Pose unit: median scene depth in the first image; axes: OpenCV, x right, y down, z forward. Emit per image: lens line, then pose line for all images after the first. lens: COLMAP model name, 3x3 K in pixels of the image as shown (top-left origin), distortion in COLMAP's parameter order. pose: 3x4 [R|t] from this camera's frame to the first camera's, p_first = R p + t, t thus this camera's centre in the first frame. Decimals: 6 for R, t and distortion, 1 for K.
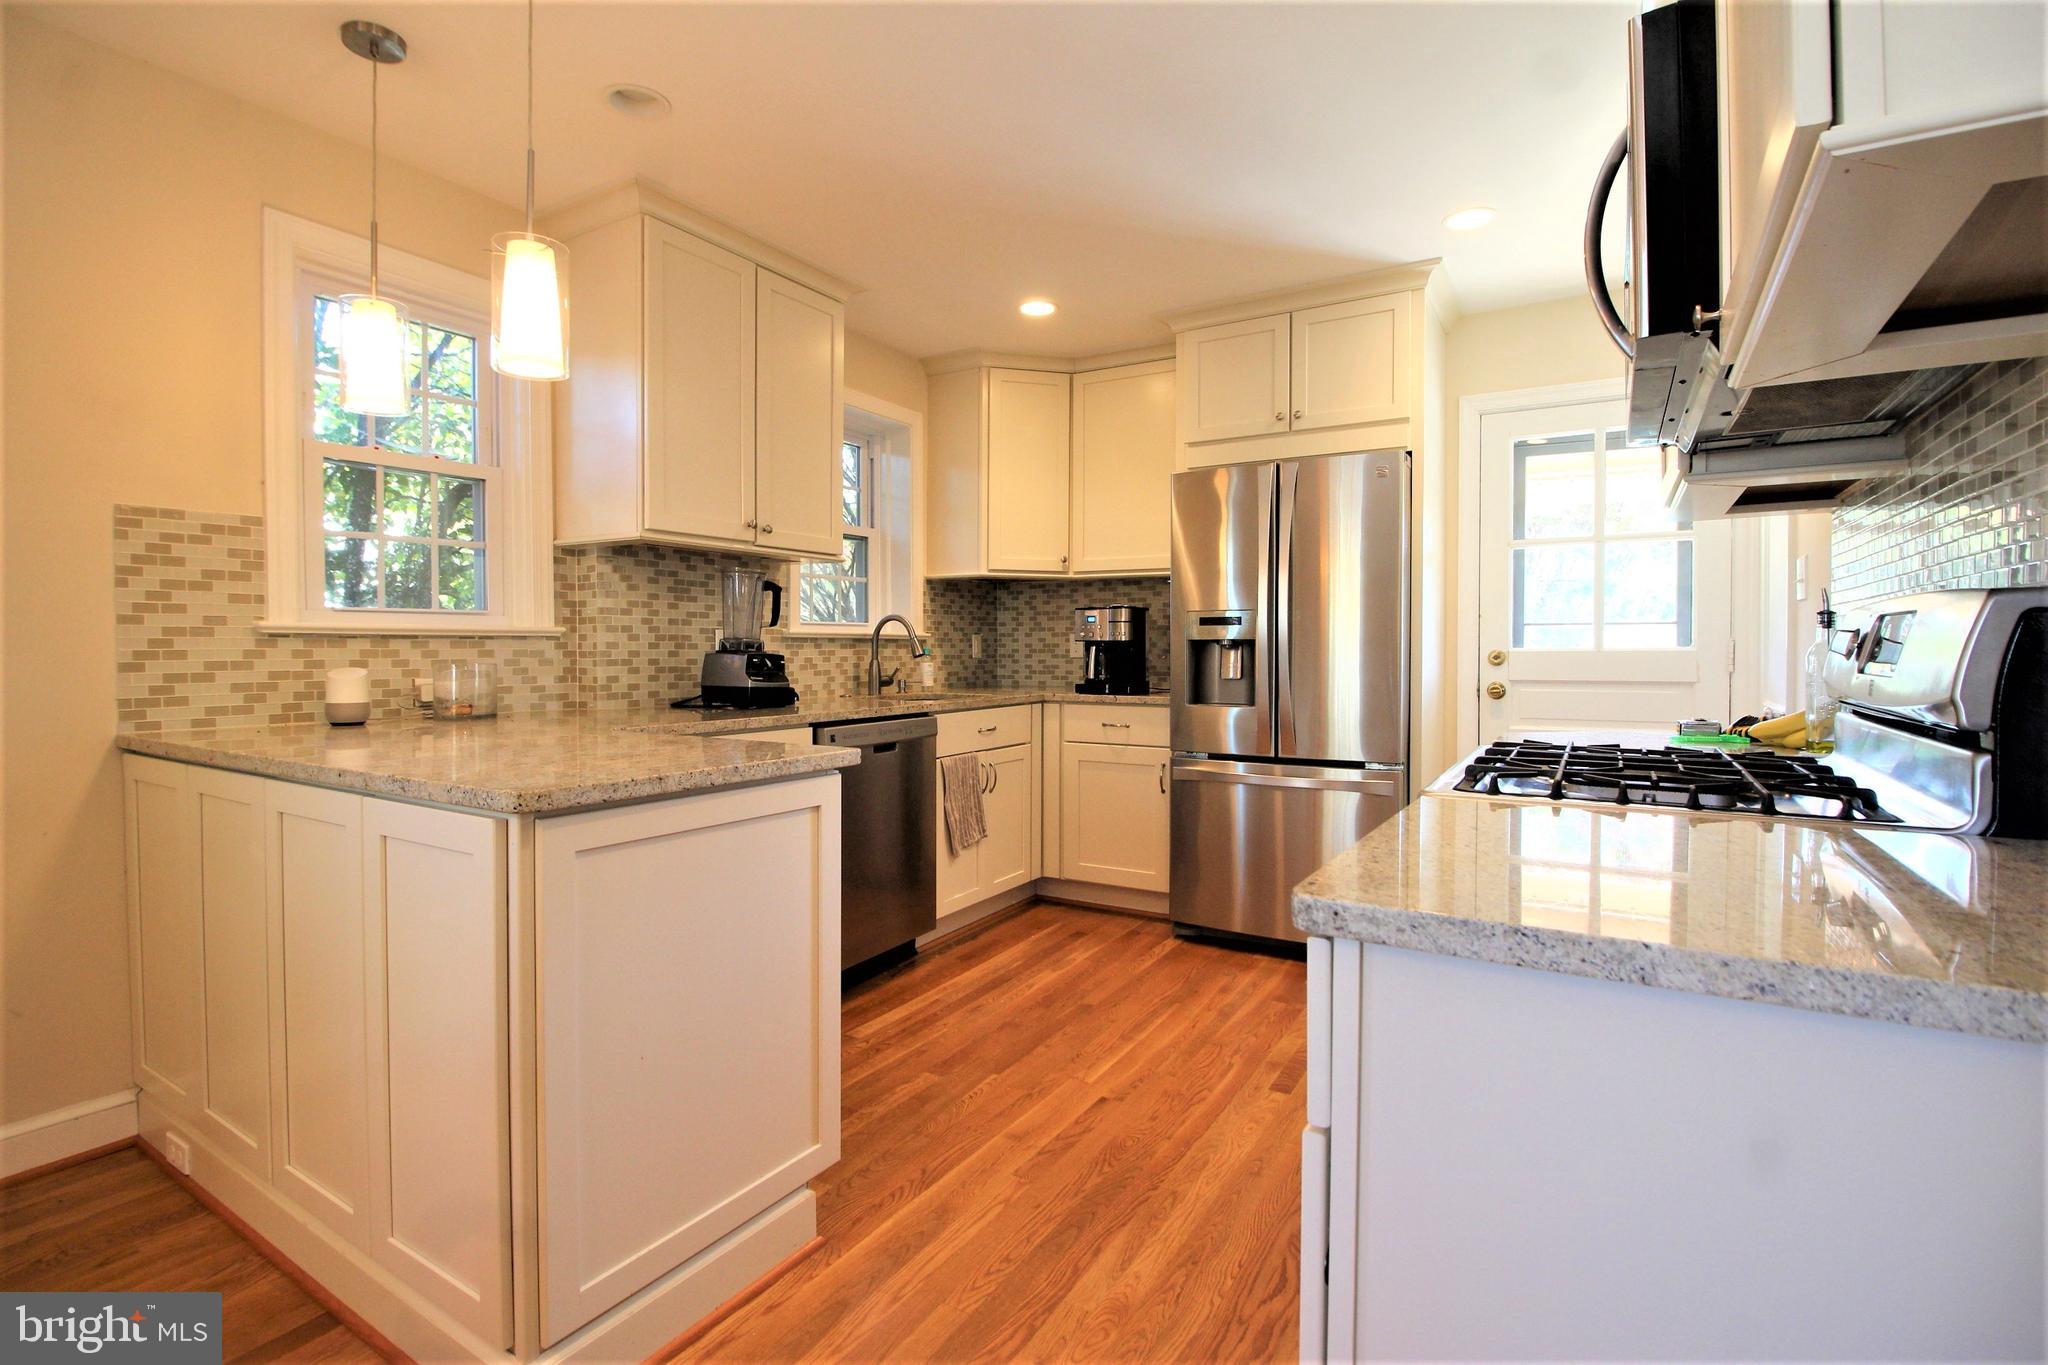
lens RADIAL K [[963.6, 0, 1014.0], [0, 963.6, 665.7], [0, 0, 1]] dist [-0.013800, -0.004498]
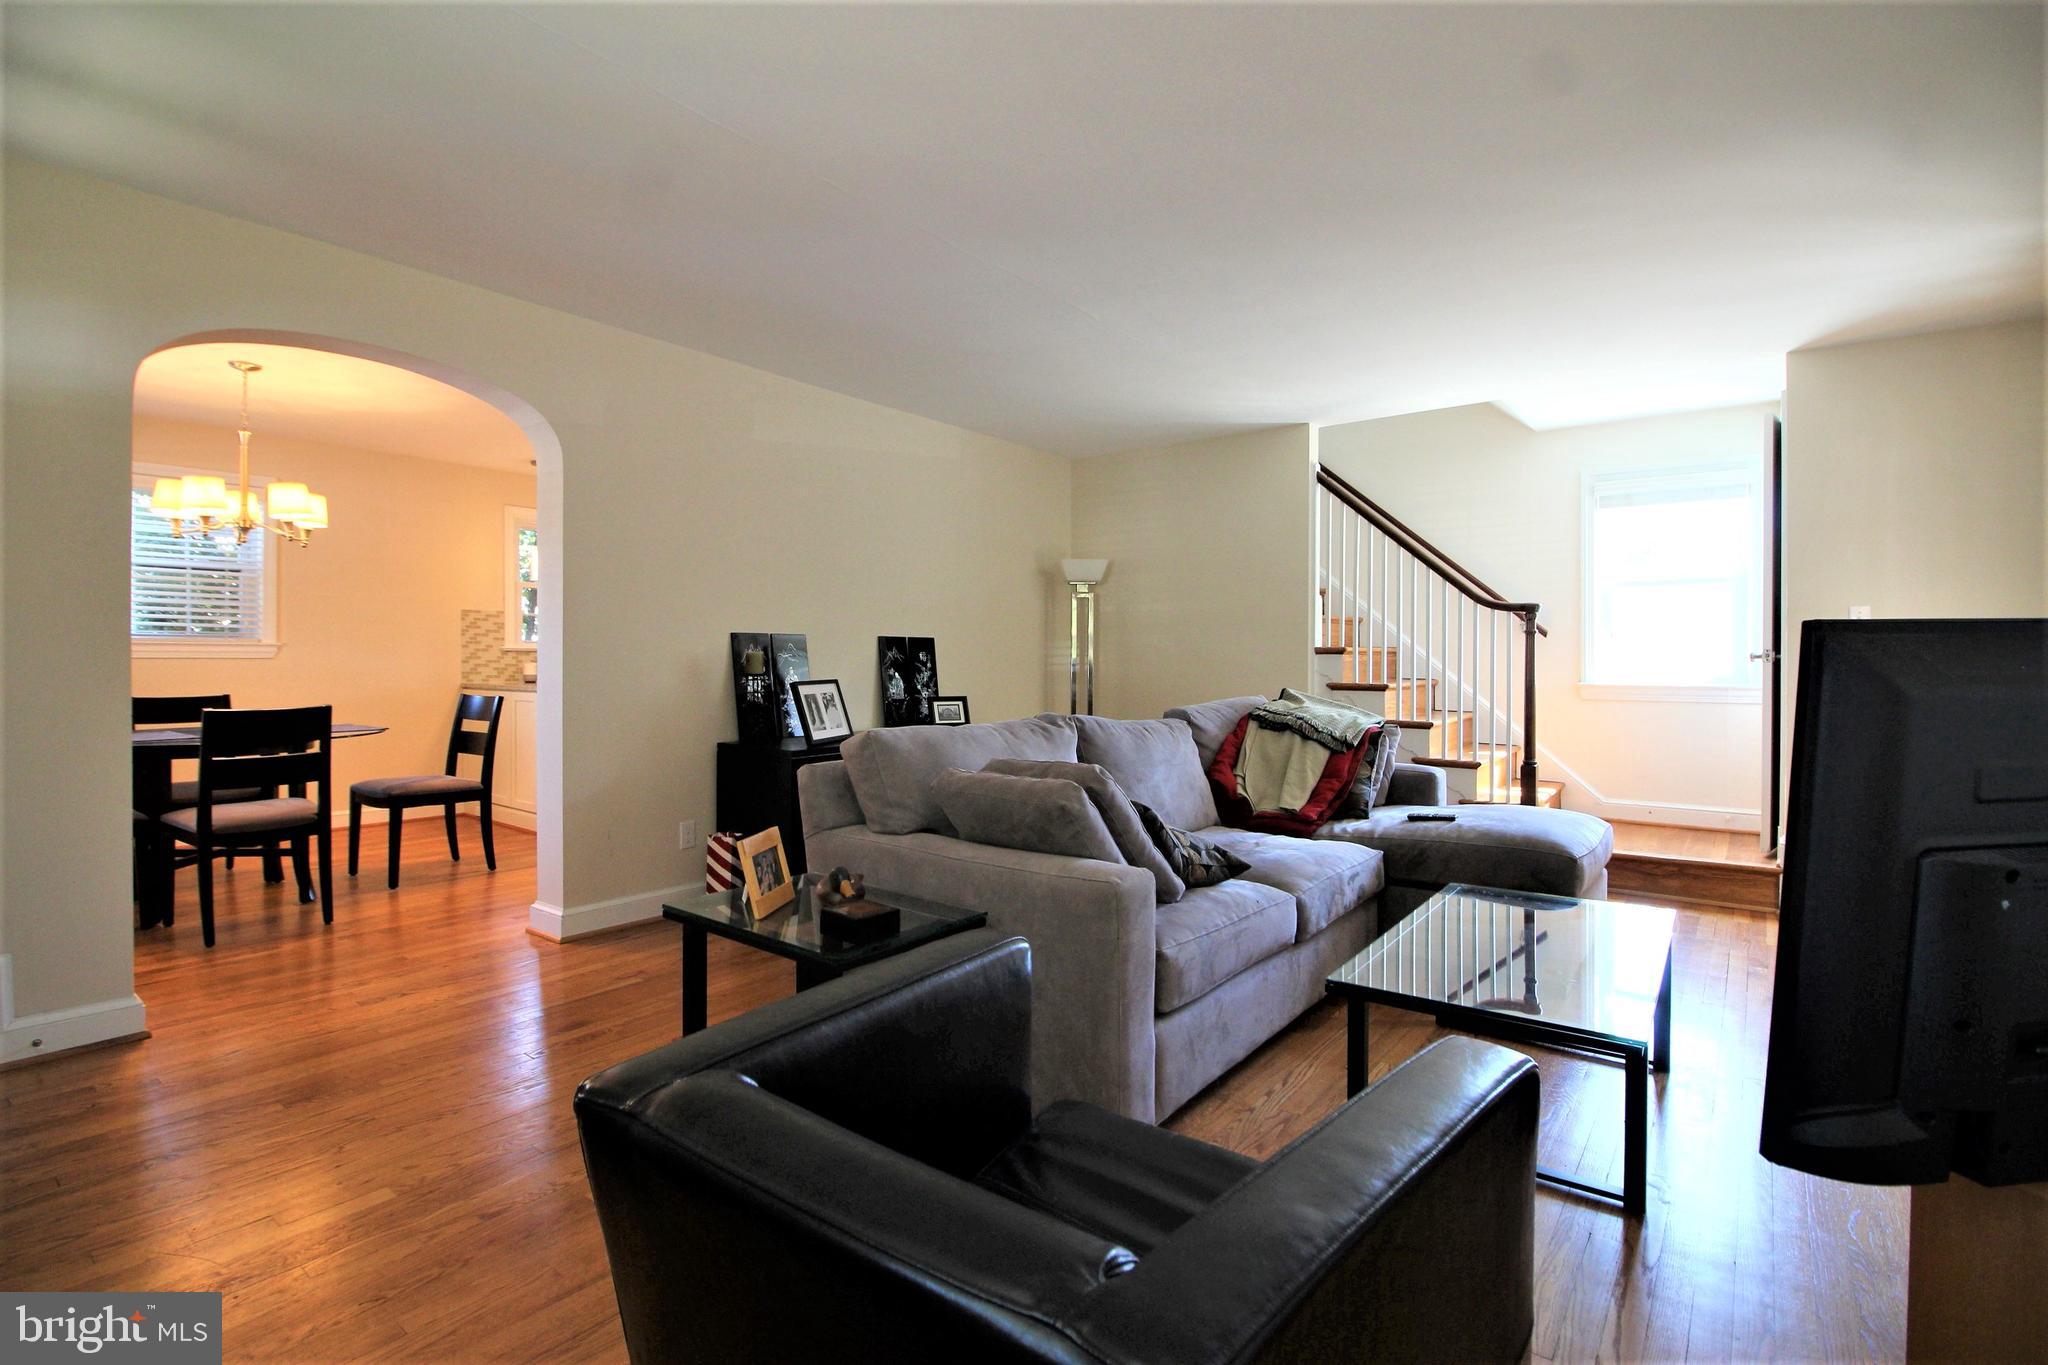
lens RADIAL K [[963.6, 0, 1027.1], [0, 963.6, 662.0], [0, 0, 1]] dist [-0.013800, -0.004498]
pose [[0.993828, 0.003852, -0.110862, 0.874403], [-0.005603, 0.999864, -0.015485, 0.028994], [0.110787, 0.016010, 0.993715, -1.344051]]
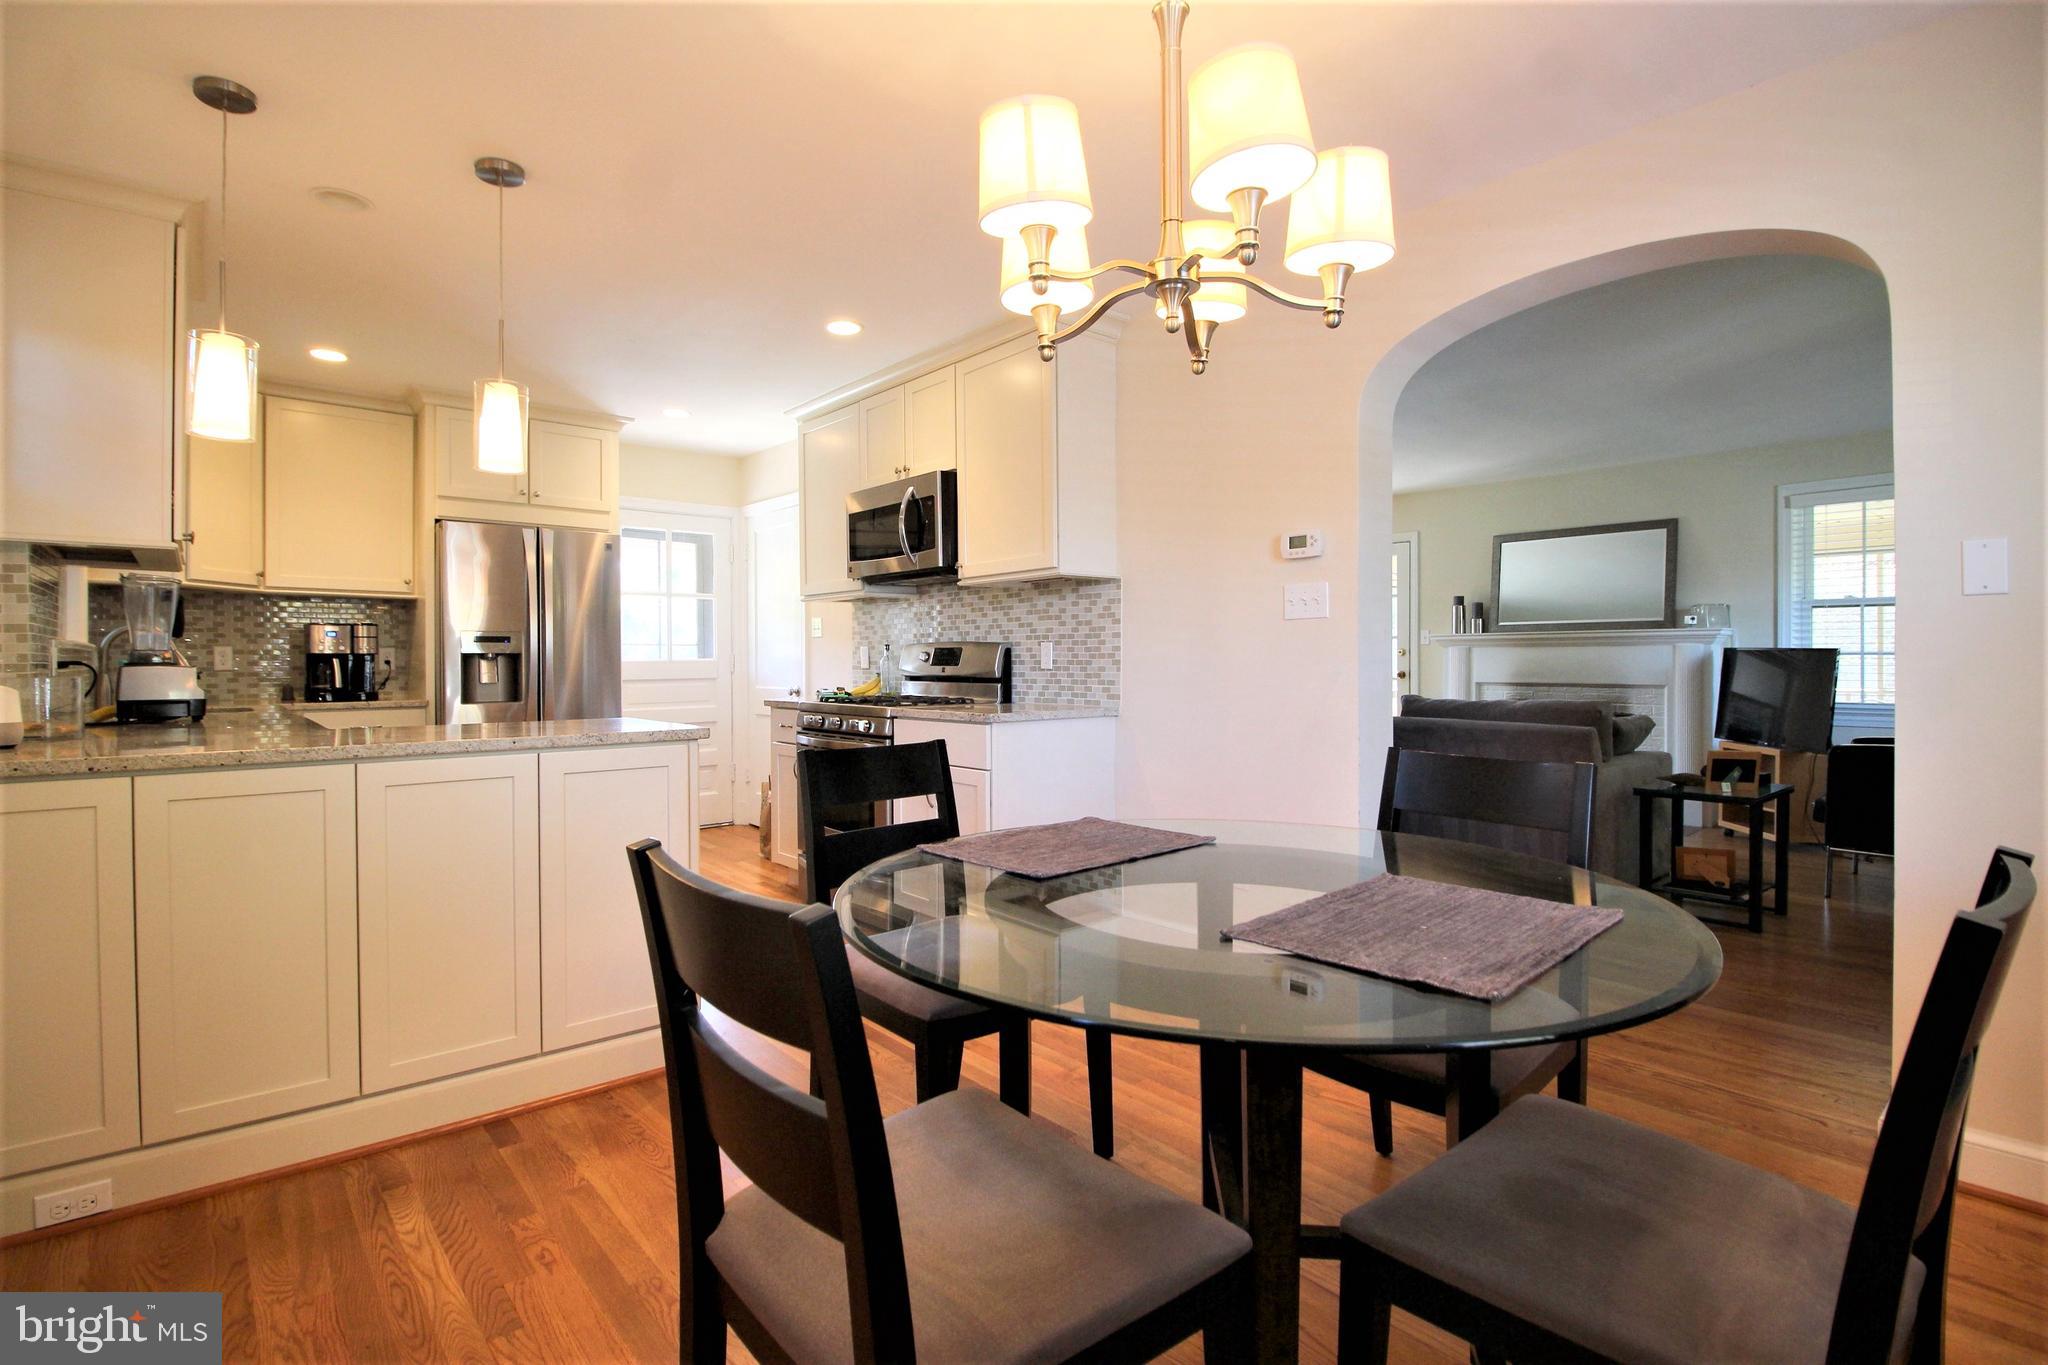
lens RADIAL K [[963.6, 0, 1030.9], [0, 963.6, 673.3], [0, 0, 1]] dist [-0.013800, -0.004498]
pose [[0.297193, -0.013651, 0.954720, -0.967108], [0.019275, 0.999780, 0.008295, 0.003850], [-0.954623, 0.015937, 0.297390, -0.120605]]
